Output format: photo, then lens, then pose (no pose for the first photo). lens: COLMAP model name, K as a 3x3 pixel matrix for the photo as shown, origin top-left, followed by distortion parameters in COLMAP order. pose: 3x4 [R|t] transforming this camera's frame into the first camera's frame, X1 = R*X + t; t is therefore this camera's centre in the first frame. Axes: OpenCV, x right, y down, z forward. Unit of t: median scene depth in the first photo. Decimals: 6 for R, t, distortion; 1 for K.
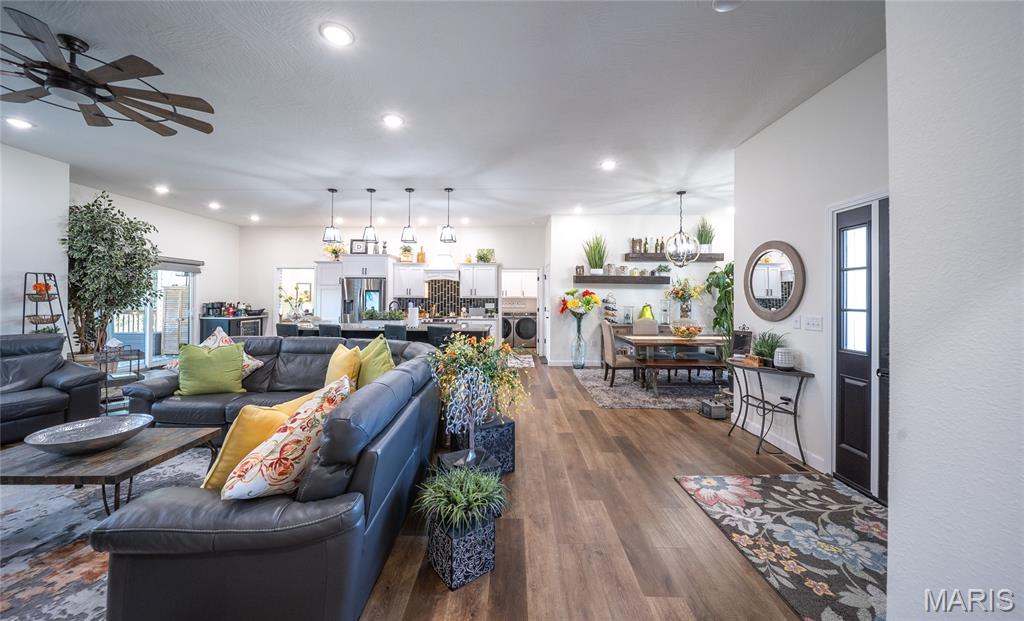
lens RADIAL K [[353.4, 0, 509.6], [0, 353.4, 295.4], [0, 0, 1]] dist [-0.000368, -0.000031]
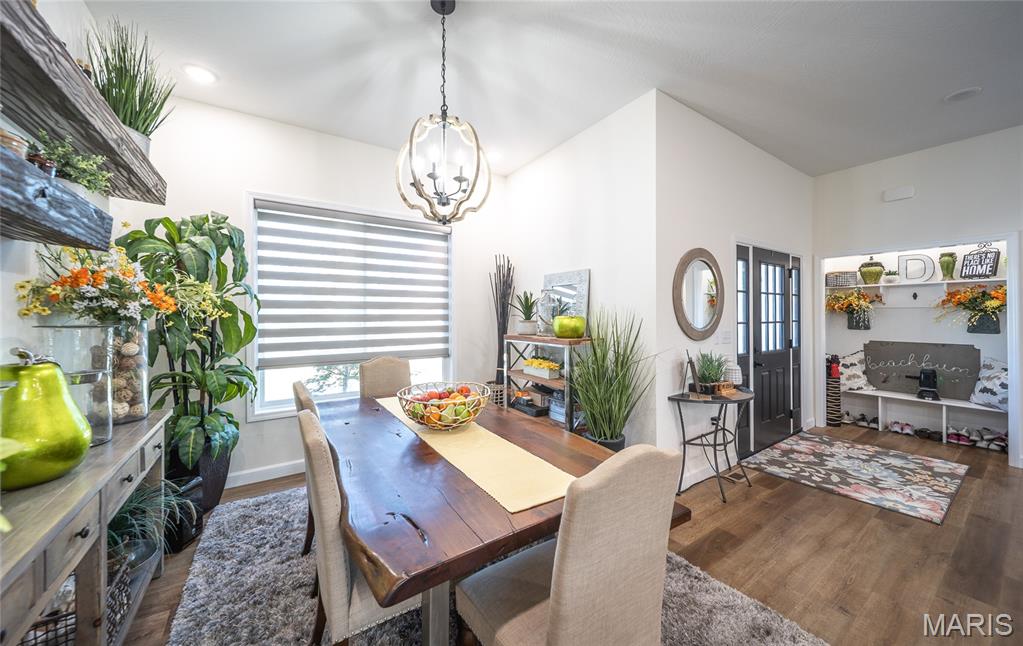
lens RADIAL K [[361.0, 0, 508.7], [0, 361.0, 317.2], [0, 0, 1]] dist [-0.000309, -0.001609]
pose [[-0.563504, -0.005233, 0.826097, 0.130958], [-0.004646, 0.999984, 0.003166, 0.007213], [-0.826100, -0.002054, -0.563519, 0.905183]]
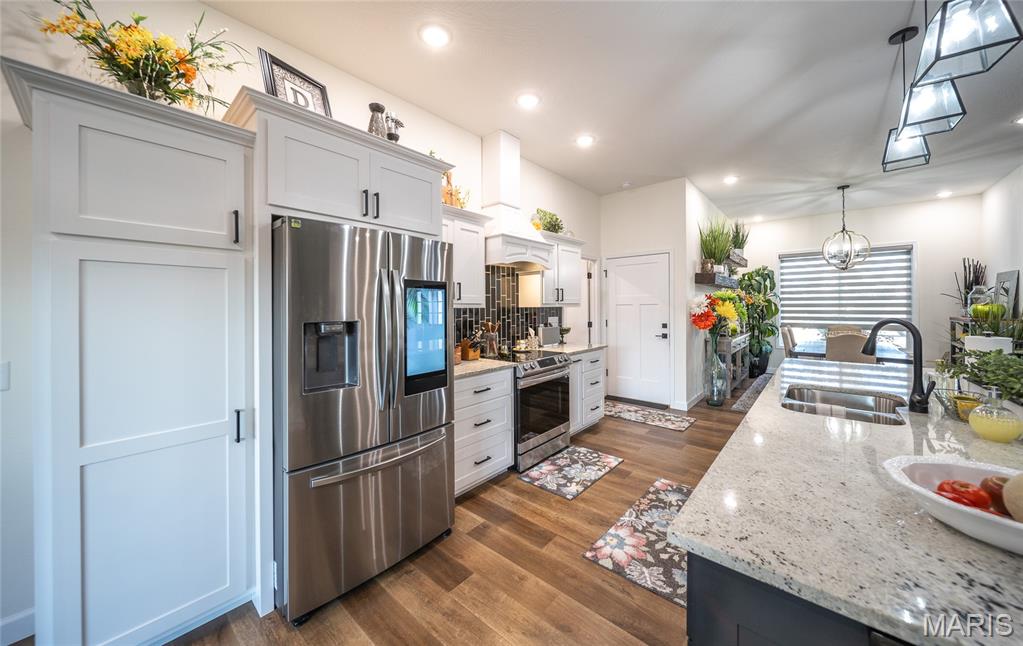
lens RADIAL K [[355.5, 0, 513.4], [0, 355.5, 305.3], [0, 0, 1]] dist [-0.002112, -0.000360]
pose [[0.642194, -0.007662, 0.766504, -0.595505], [0.004524, 0.999971, 0.006205, 0.001451], [-0.766529, -0.000517, 0.642210, 0.843944]]
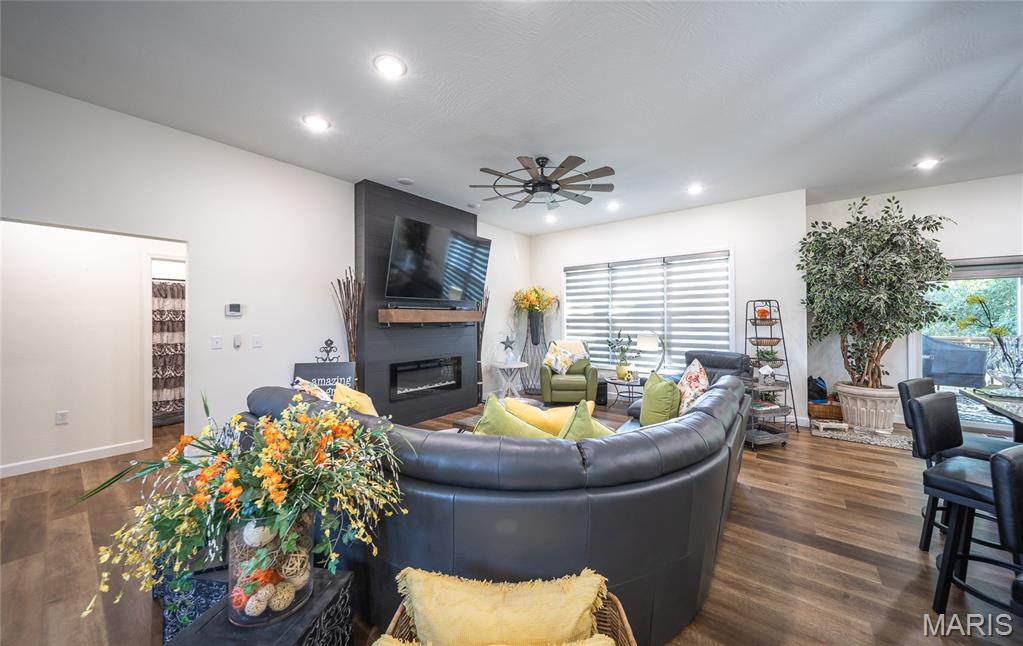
lens RADIAL K [[361.0, 0, 508.7], [0, 361.0, 317.2], [0, 0, 1]] dist [-0.000309, -0.001609]
pose [[-0.609908, -0.010348, -0.792405, 0.041842], [0.004873, 0.999847, -0.016808, 0.002759], [0.792458, -0.014113, -0.609764, 0.610313]]
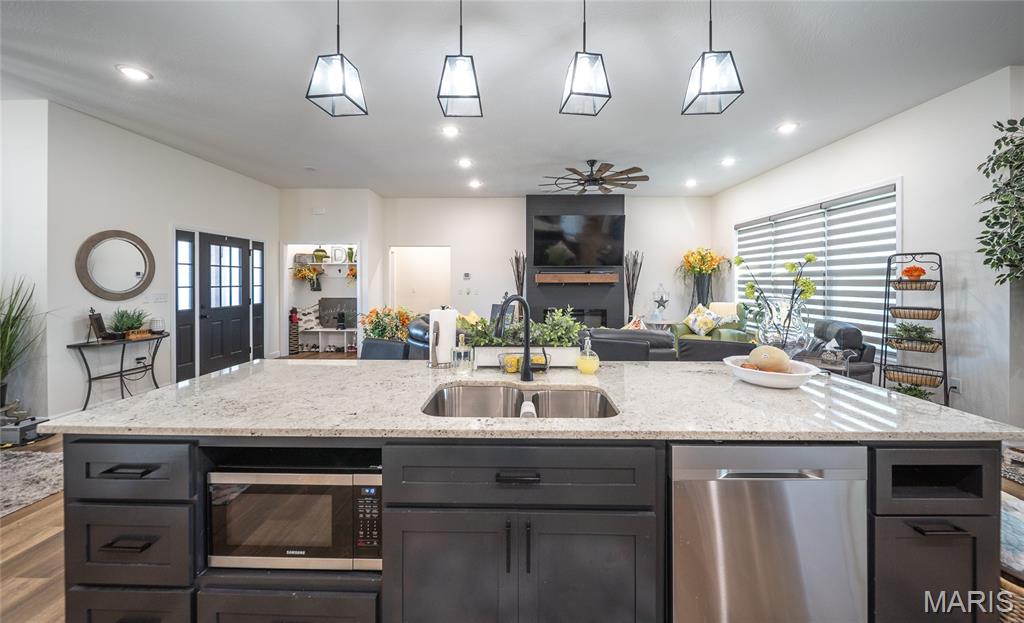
lens RADIAL K [[356.4, 0, 516.1], [0, 356.4, 281.4], [0, 0, 1]] dist [0.000078, -0.000066]
pose [[-0.999975, -0.006570, 0.002791, -0.263474], [-0.006591, 0.999950, -0.007503, 0.005046], [-0.002741, -0.007521, -0.999968, 1.031720]]
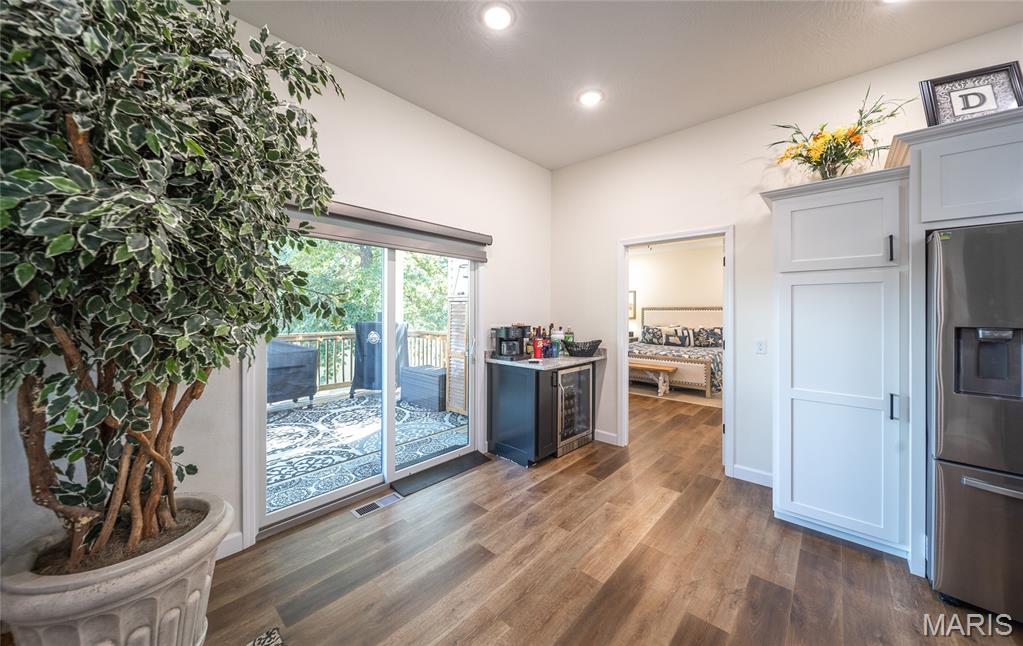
lens RADIAL K [[357.4, 0, 515.8], [0, 357.4, 310.4], [0, 0, 1]] dist [-0.000978, -0.000183]
pose [[0.750549, -0.005936, -0.660788, -0.573079], [0.007937, 0.999968, 0.000033, -0.000213], [0.660767, -0.005269, 0.750572, 0.717211]]
